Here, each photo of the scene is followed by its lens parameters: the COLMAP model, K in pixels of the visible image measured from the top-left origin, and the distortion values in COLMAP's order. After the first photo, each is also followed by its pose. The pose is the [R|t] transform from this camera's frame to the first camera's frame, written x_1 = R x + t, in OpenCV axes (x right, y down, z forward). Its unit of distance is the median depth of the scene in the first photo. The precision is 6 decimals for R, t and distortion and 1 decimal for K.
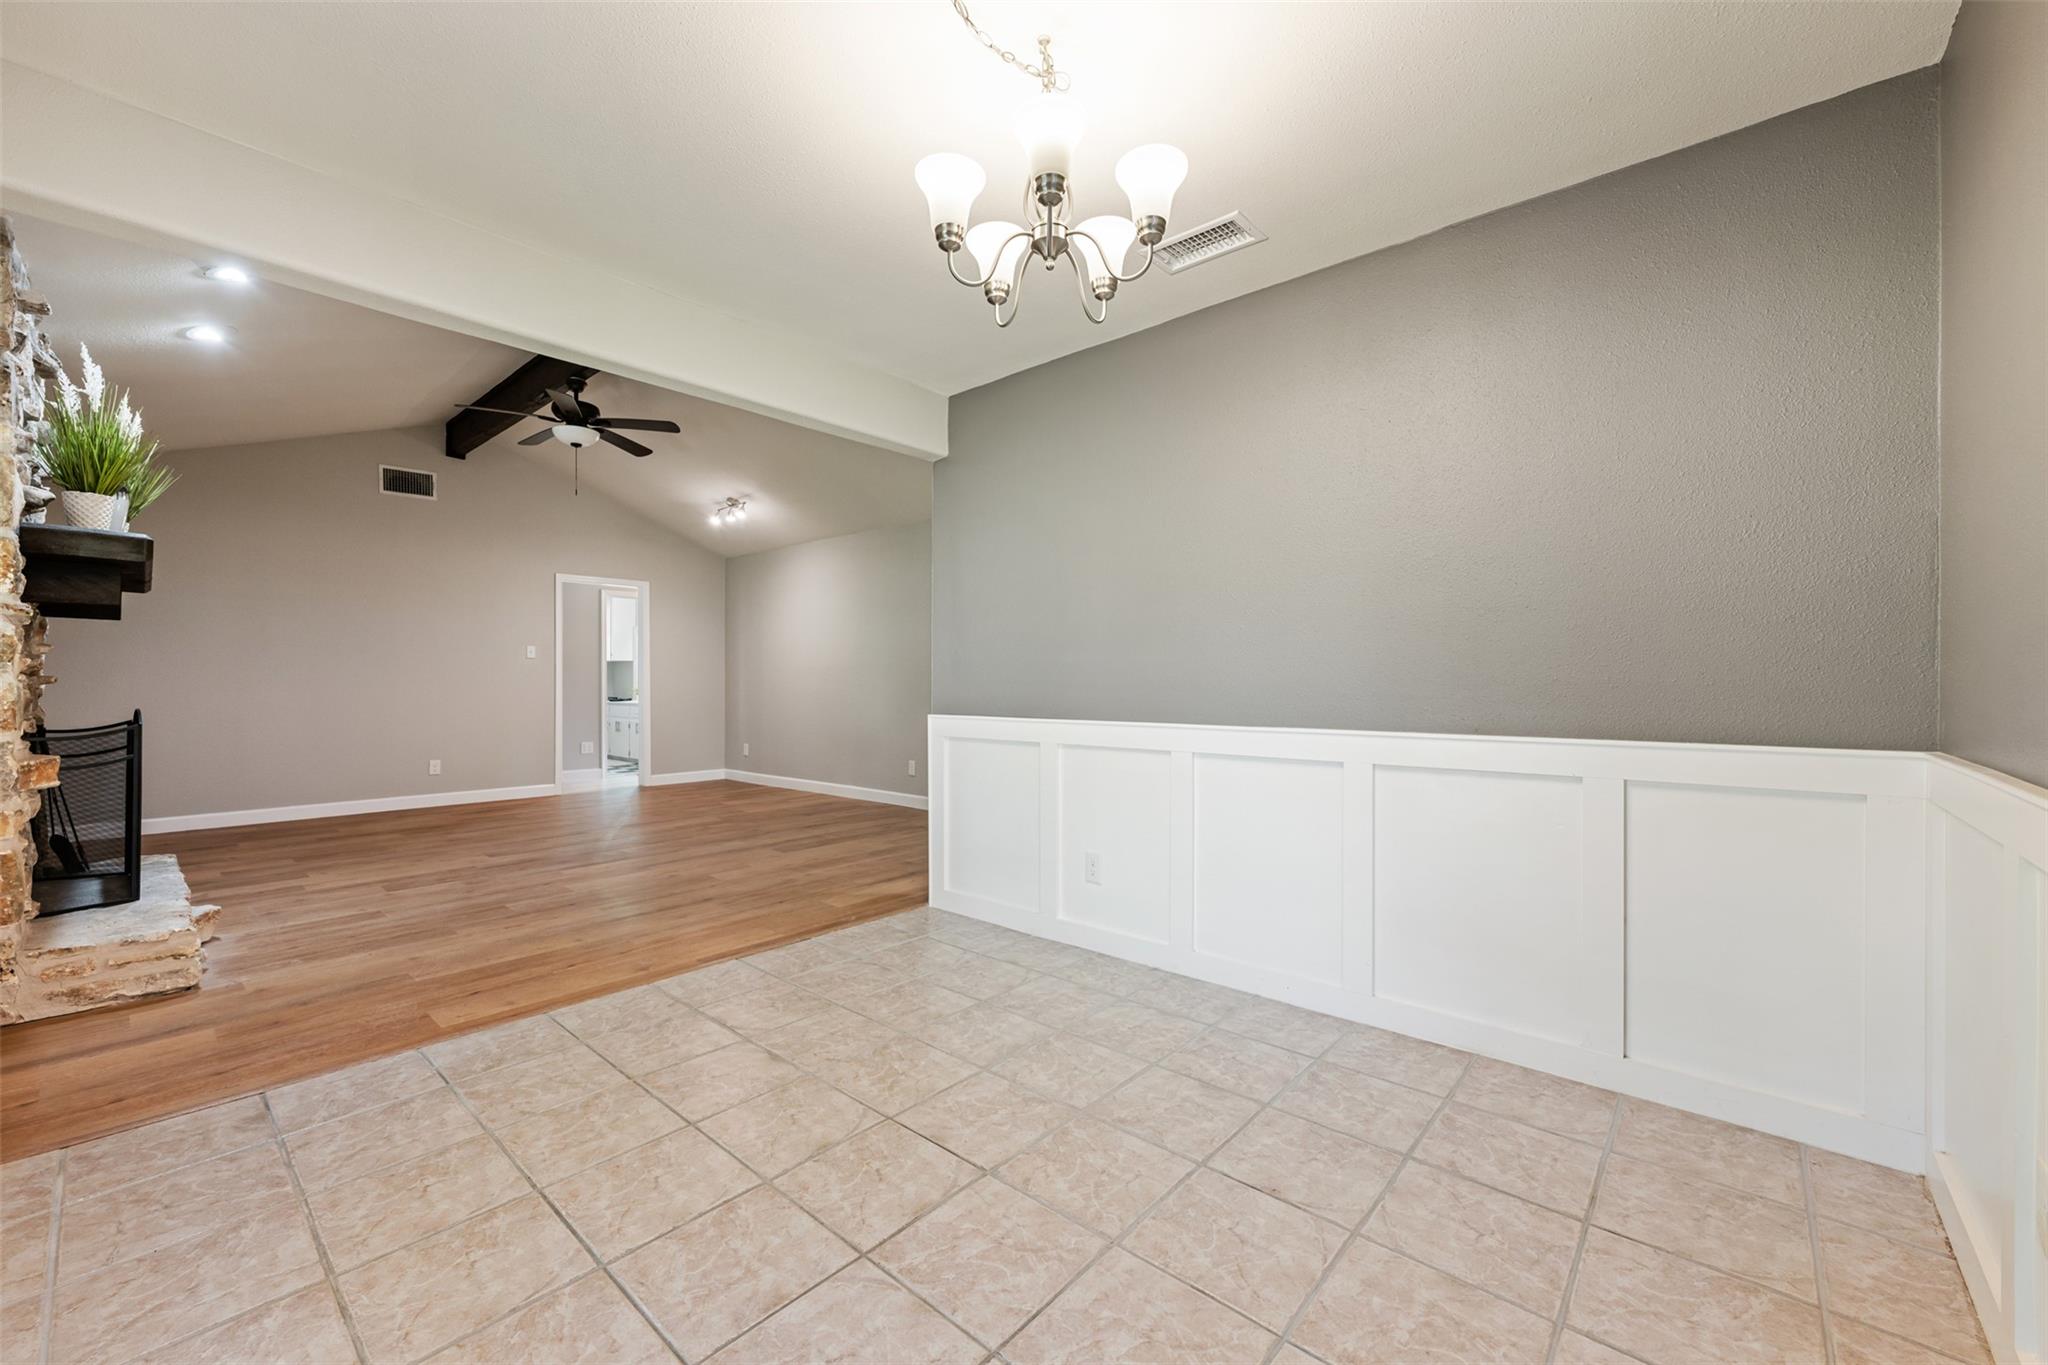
lens RADIAL K [[809.8, 0, 1023.0], [0, 809.8, 683.1], [0, 0, 1]] dist [-0.000680, 0.000075]
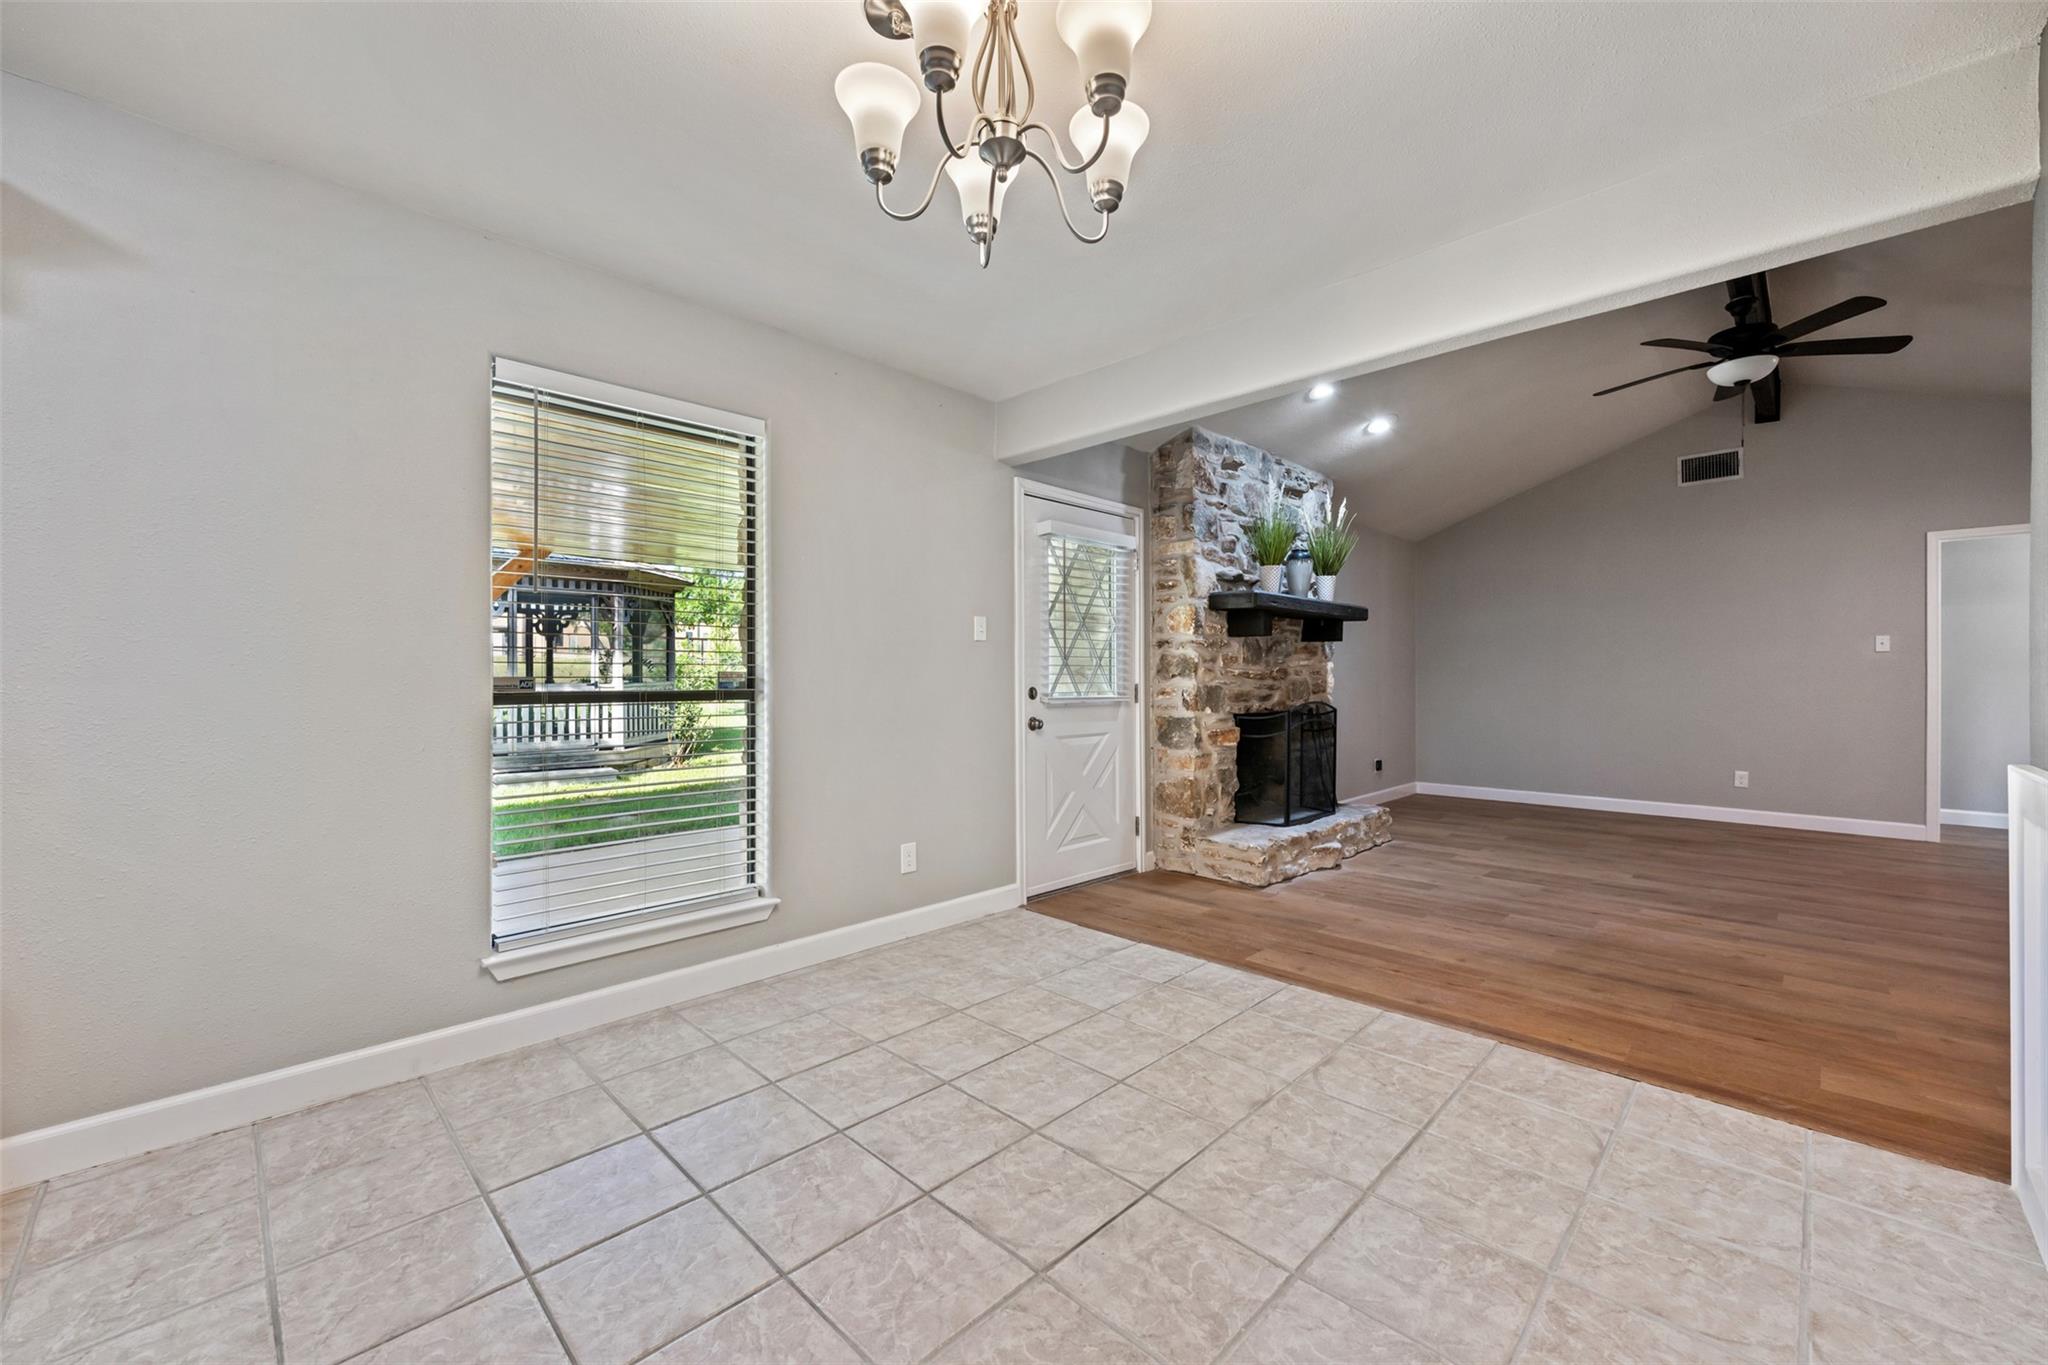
lens RADIAL K [[809.3, 0, 1021.4], [0, 809.3, 679.3], [0, 0, 1]] dist [0.000839, 0.000076]
pose [[-0.057814, 0.000931, -0.998327, 0.546998], [-0.002314, 0.999997, 0.001067, -0.012354], [0.998325, 0.002372, -0.057812, 0.699863]]
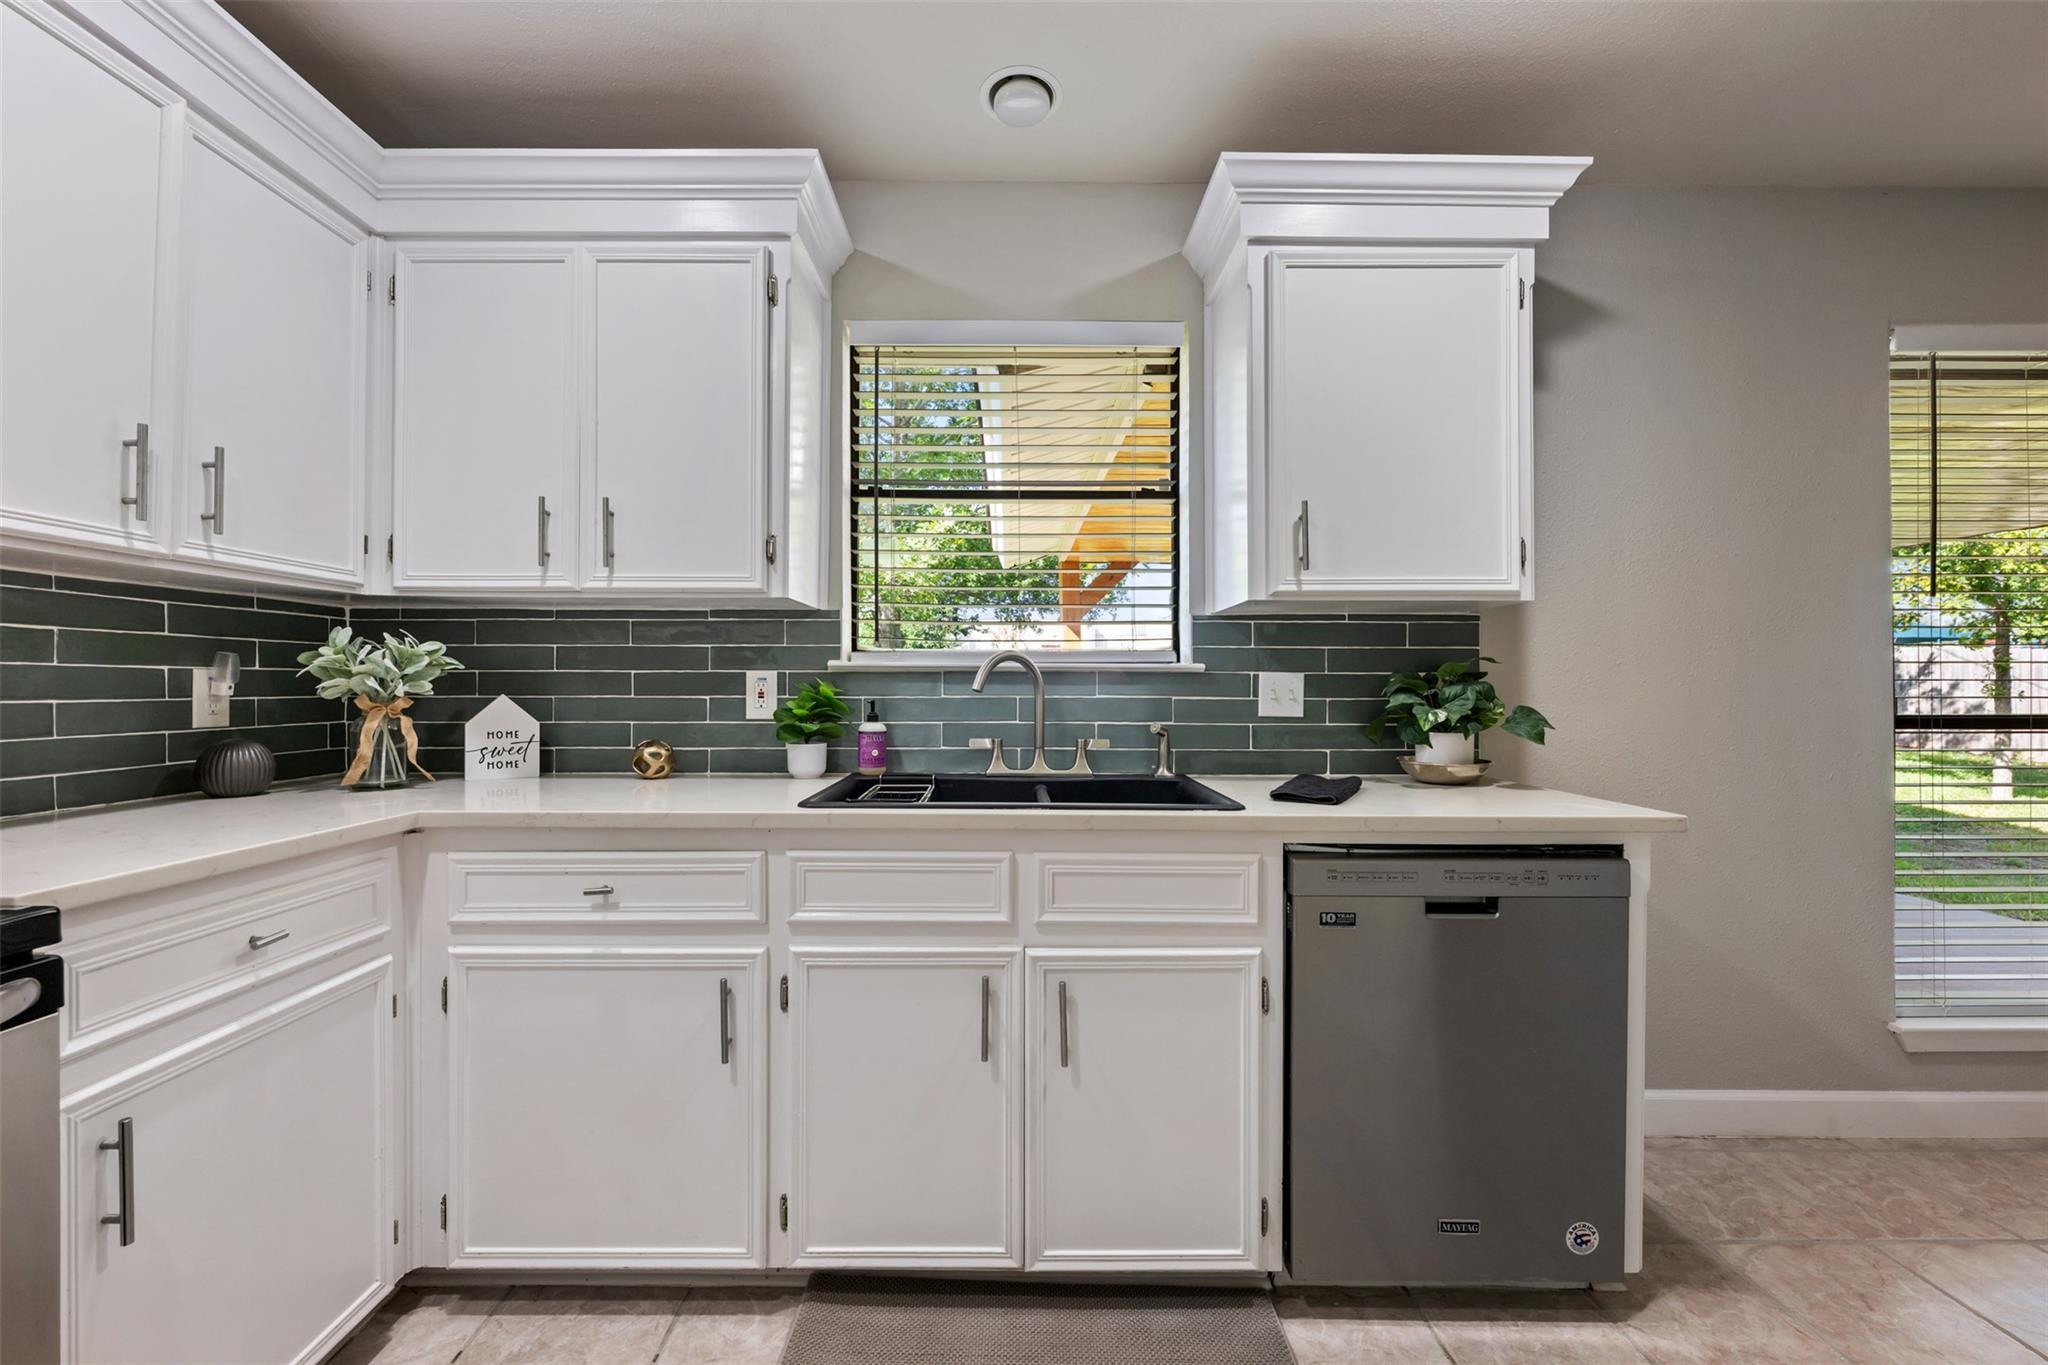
lens RADIAL K [[835.0, 0, 1007.6], [0, 835.0, 683.5], [0, 0, 1]] dist [-0.001075, -0.000270]
pose [[-0.748270, -0.004729, -0.663378, 0.861693], [-0.003328, 0.999989, -0.003375, -0.021077], [0.663386, -0.000318, -0.748277, 0.080383]]
